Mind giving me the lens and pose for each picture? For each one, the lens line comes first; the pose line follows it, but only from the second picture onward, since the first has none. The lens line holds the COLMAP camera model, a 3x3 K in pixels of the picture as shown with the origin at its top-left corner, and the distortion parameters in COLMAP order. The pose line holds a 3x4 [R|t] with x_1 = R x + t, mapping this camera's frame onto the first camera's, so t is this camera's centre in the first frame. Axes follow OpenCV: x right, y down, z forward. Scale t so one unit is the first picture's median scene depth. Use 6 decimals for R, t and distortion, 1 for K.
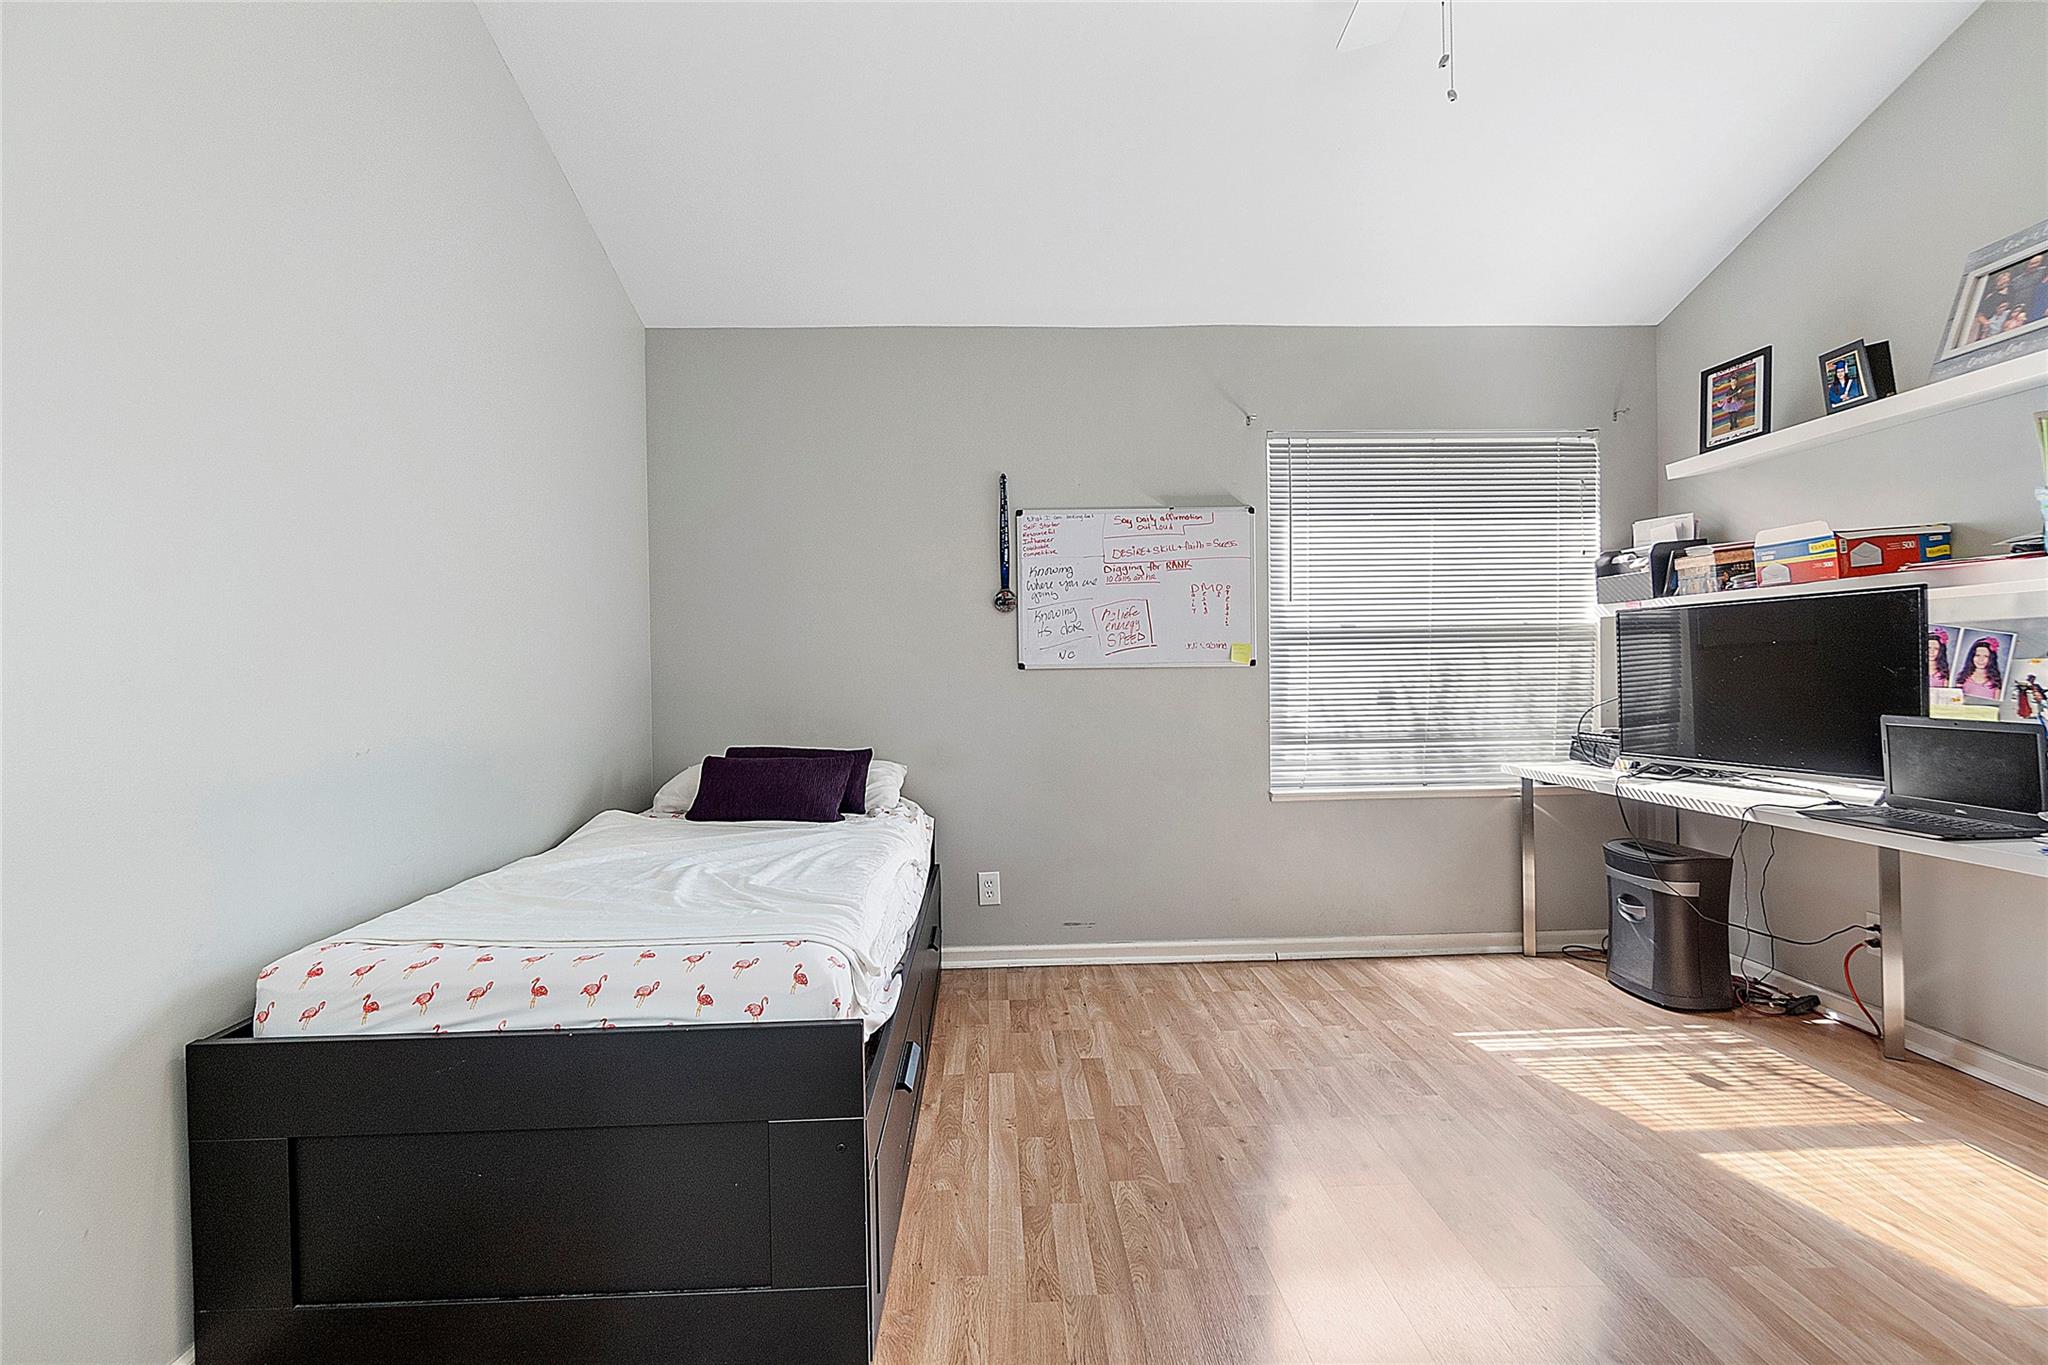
lens RADIAL K [[881.2, 0, 1016.7], [0, 881.2, 681.2], [0, 0, 1]] dist [-0.007301, 0.000767]
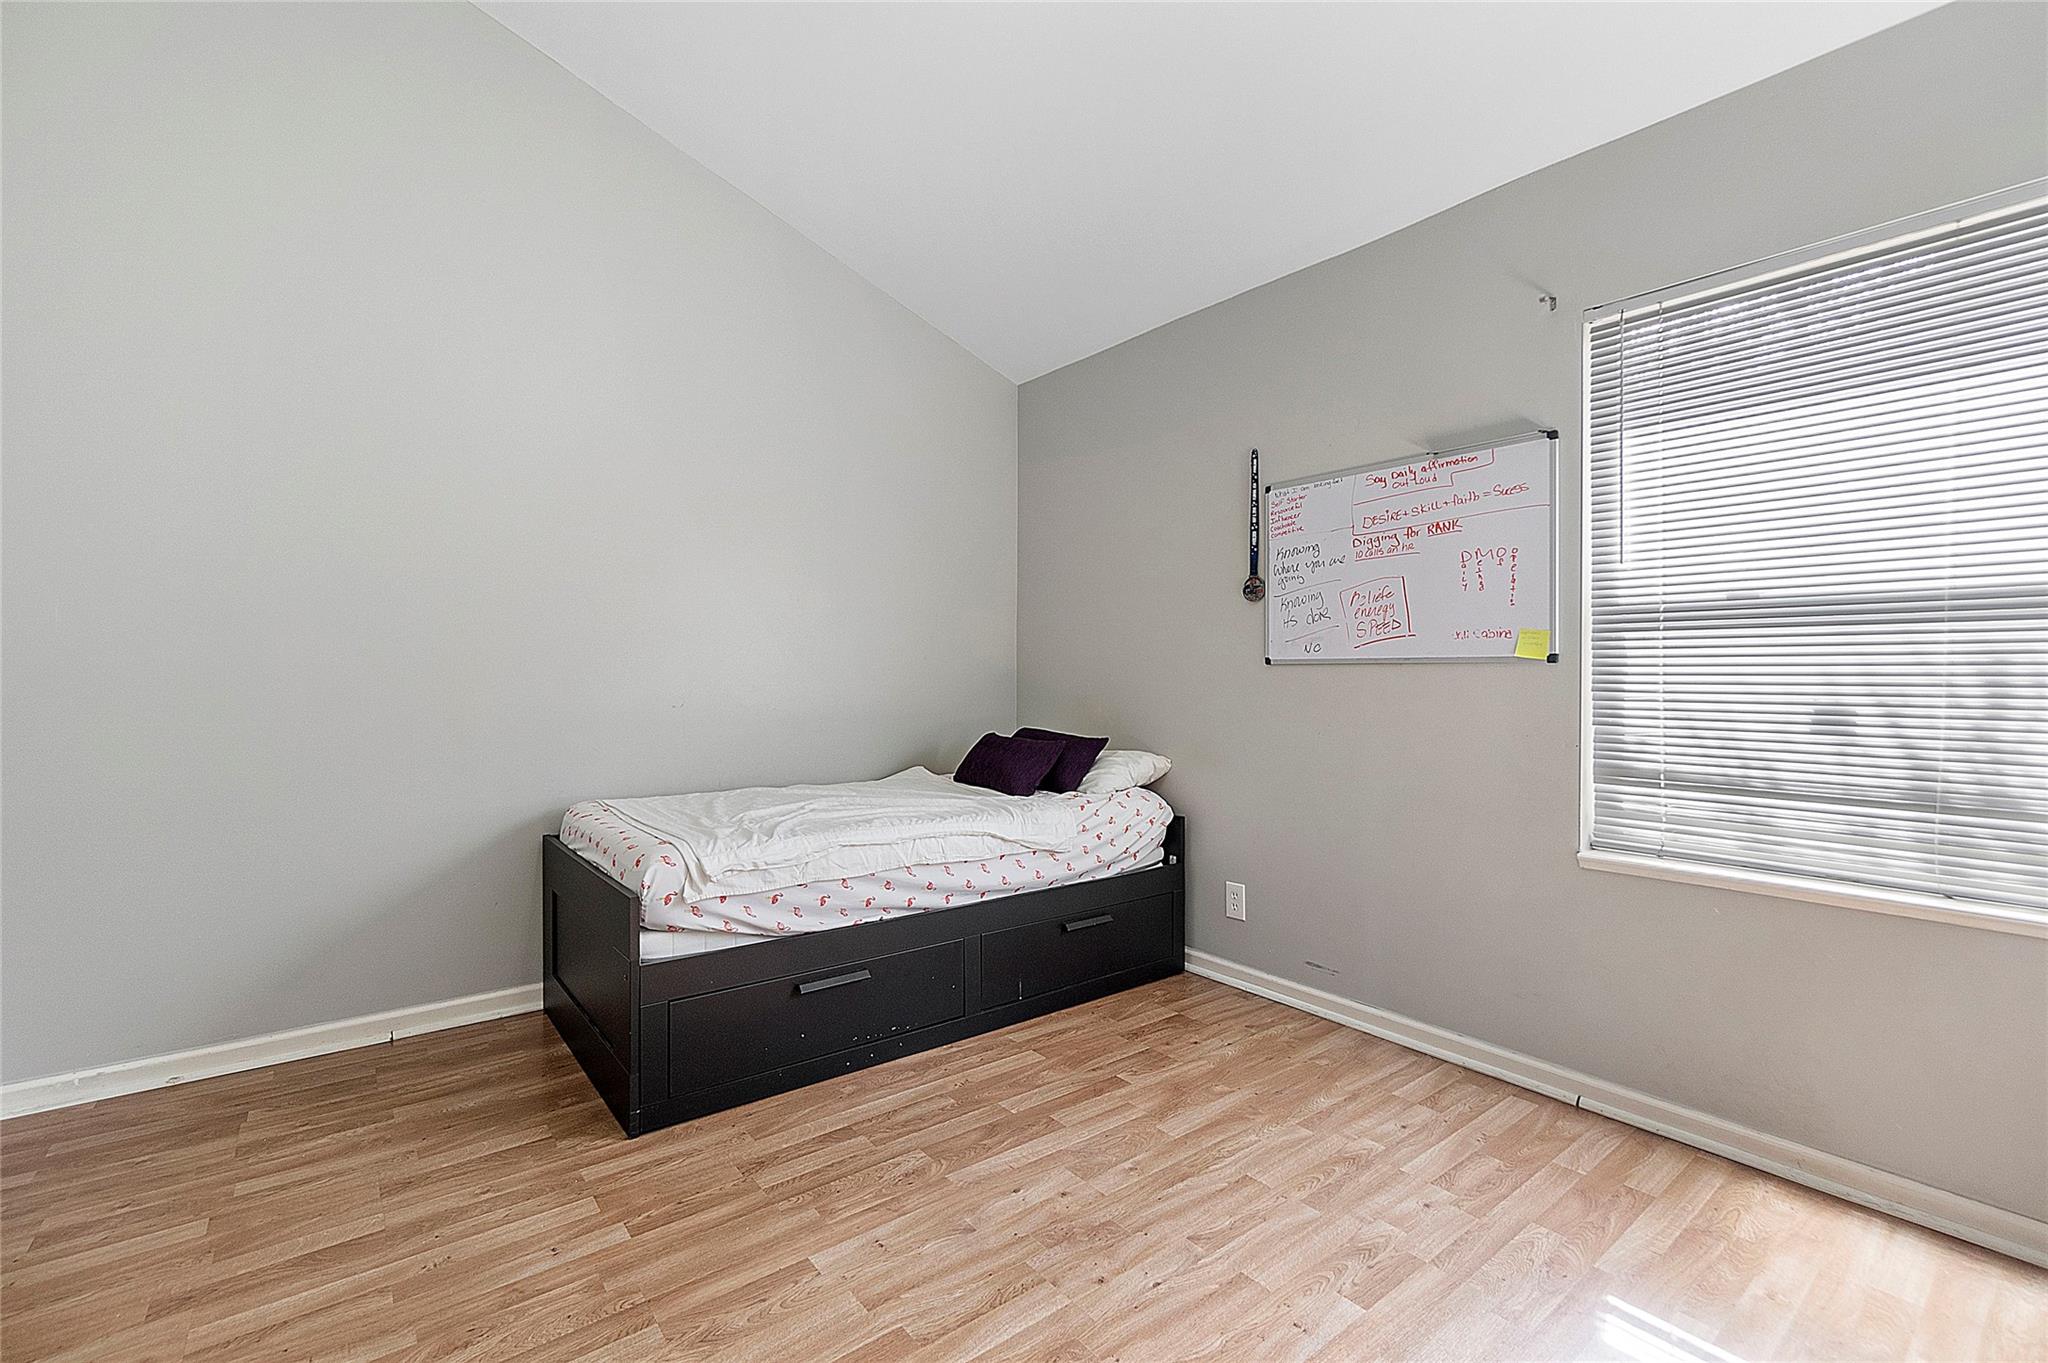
lens RADIAL K [[881.2, 0, 1014.6], [0, 881.2, 672.9], [0, 0, 1]] dist [-0.007301, 0.000767]
pose [[0.588546, 0.017232, -0.808280, 0.576940], [-0.019867, 0.999779, 0.006848, -0.005798], [0.808220, 0.012028, 0.588759, 0.265200]]
